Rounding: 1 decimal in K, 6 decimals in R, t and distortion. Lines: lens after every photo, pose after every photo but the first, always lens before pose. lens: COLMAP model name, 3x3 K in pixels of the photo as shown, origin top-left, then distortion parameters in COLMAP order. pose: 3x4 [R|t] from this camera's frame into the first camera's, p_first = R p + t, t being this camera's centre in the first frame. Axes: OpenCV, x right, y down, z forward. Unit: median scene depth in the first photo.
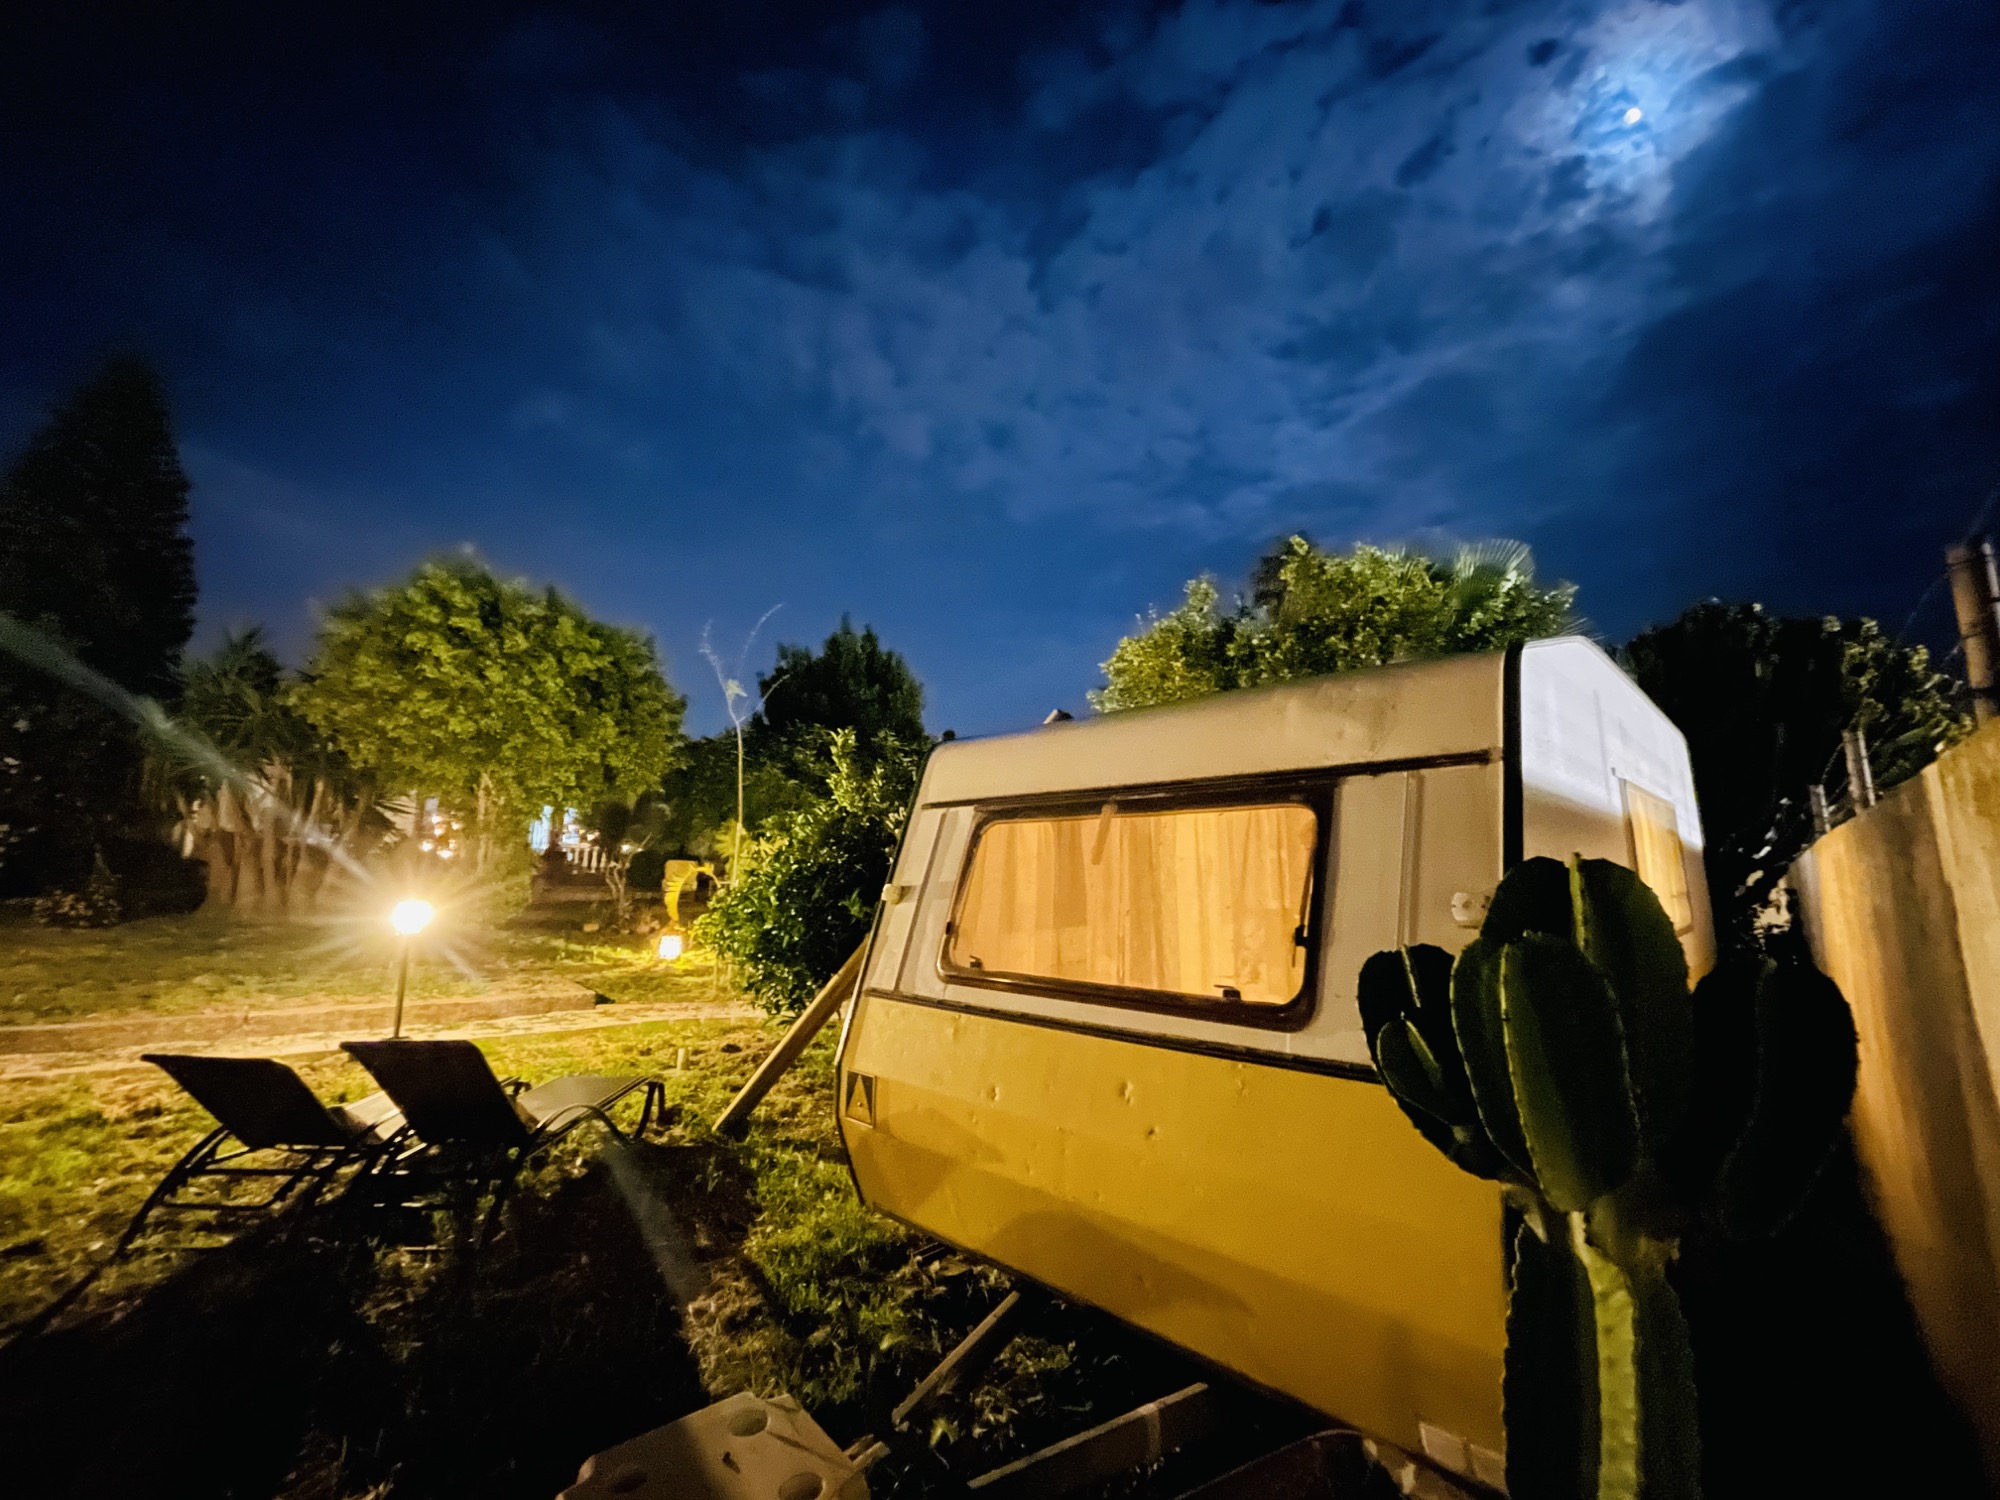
lens RADIAL K [[806.6, 0, 999.2], [0, 806.6, 747.7], [0, 0, 1]] dist [-0.001384, -0.000511]
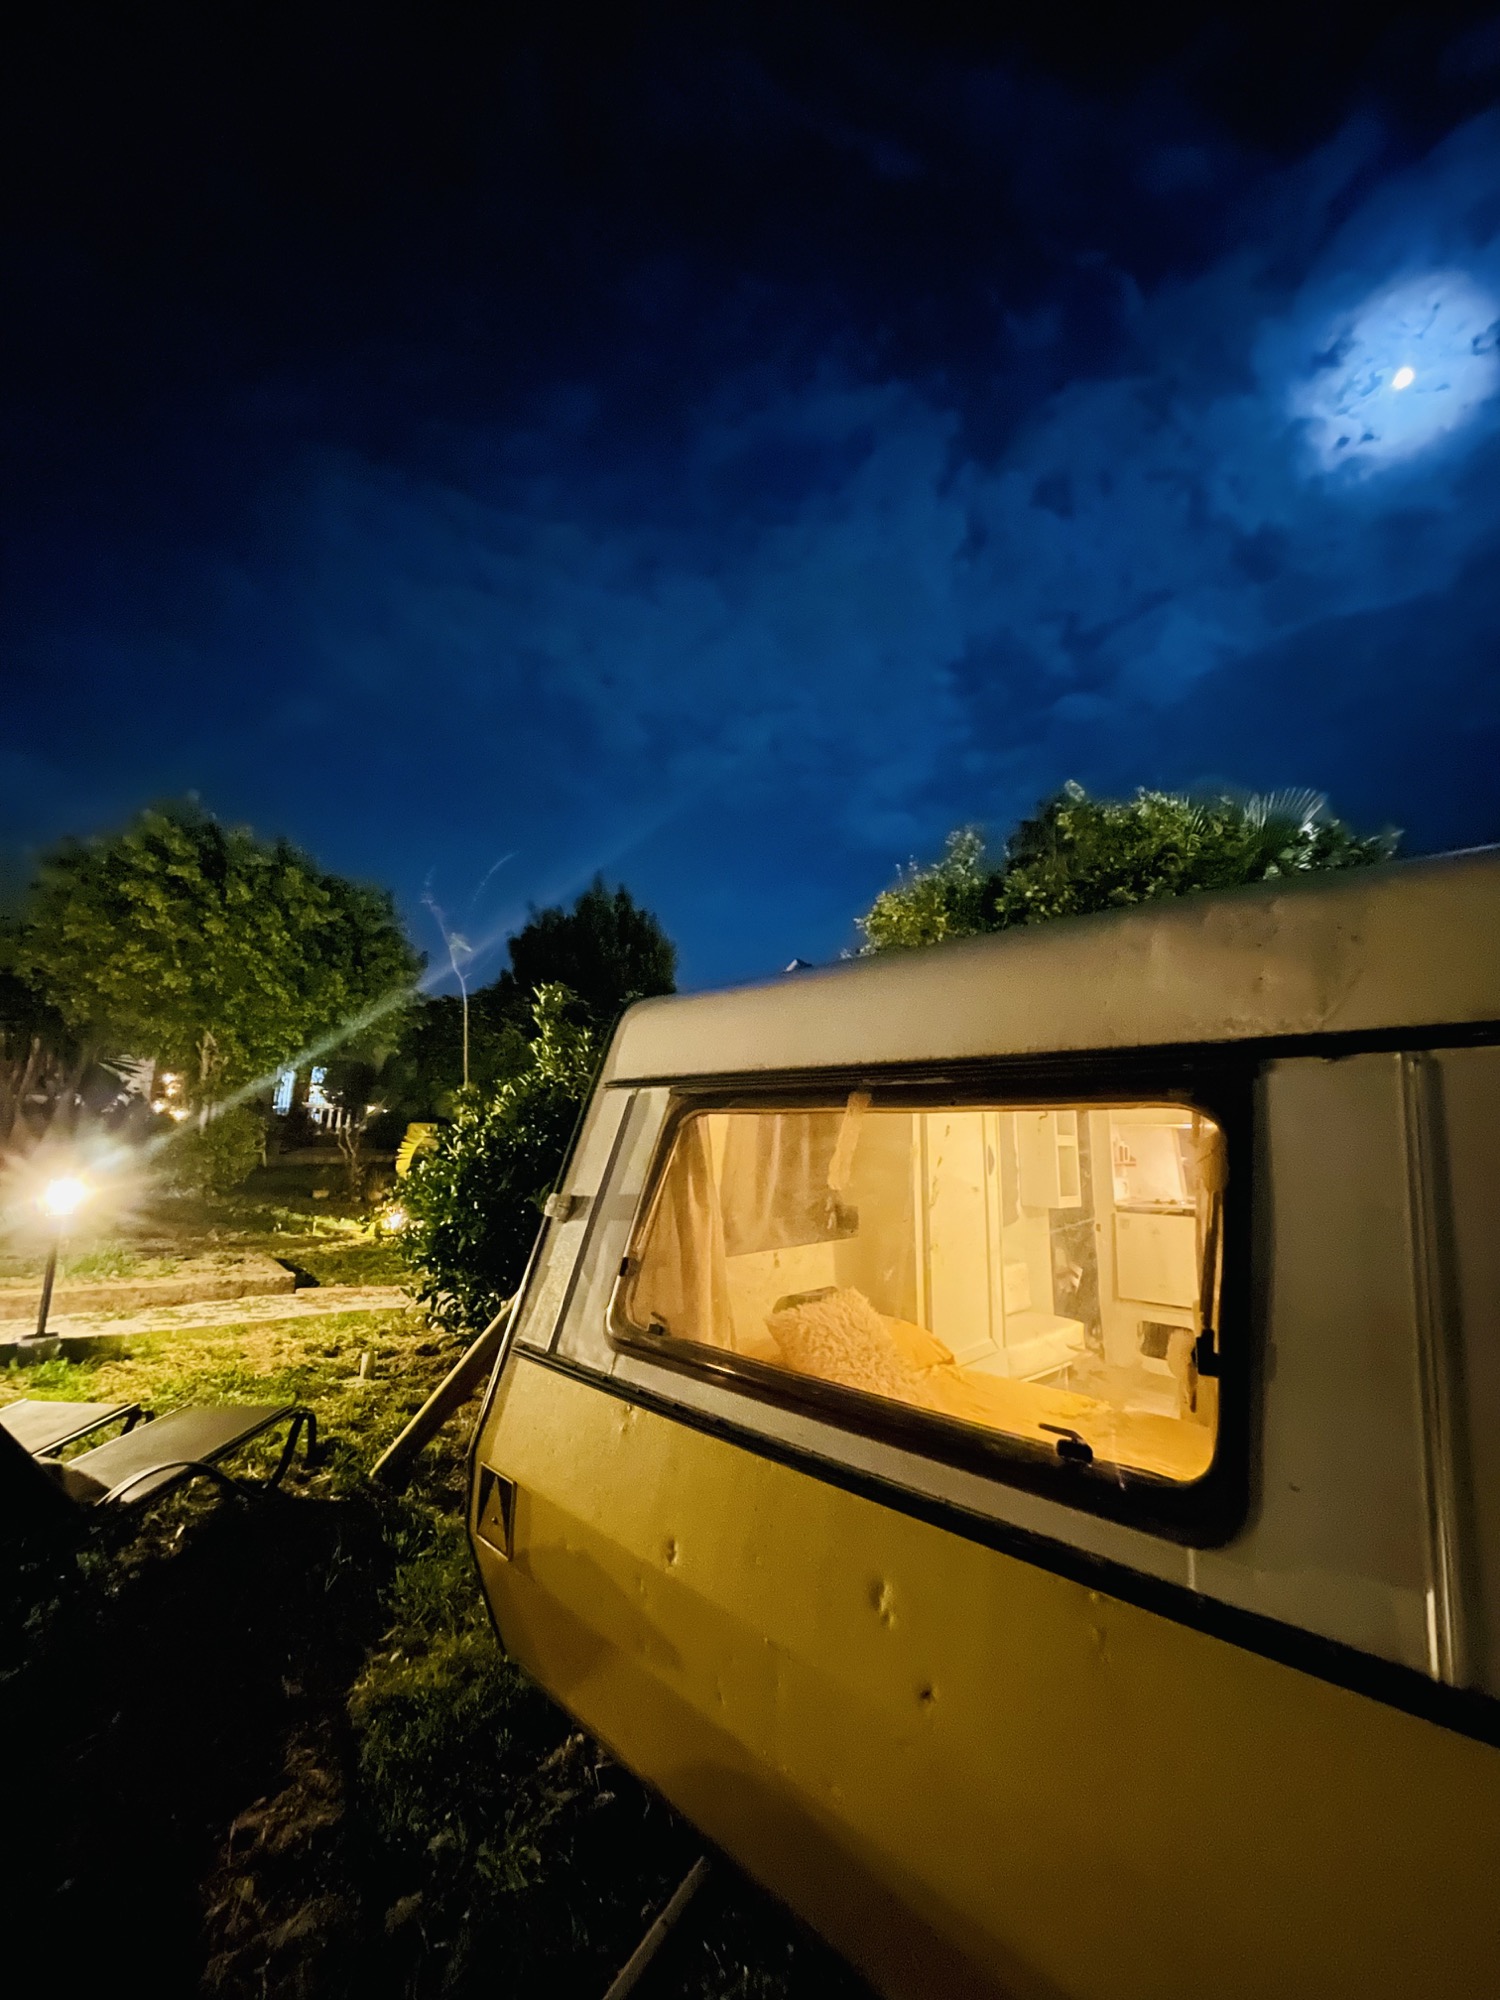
lens RADIAL K [[806.6, 0, 750.9], [0, 806.6, 1006.5], [0, 0, 1]] dist [-0.001384, -0.000511]
pose [[0.999929, 0.010008, -0.006423, 0.016089], [-0.010042, 0.999936, -0.005185, 0.001465], [0.006370, 0.005249, 0.999966, 0.106654]]
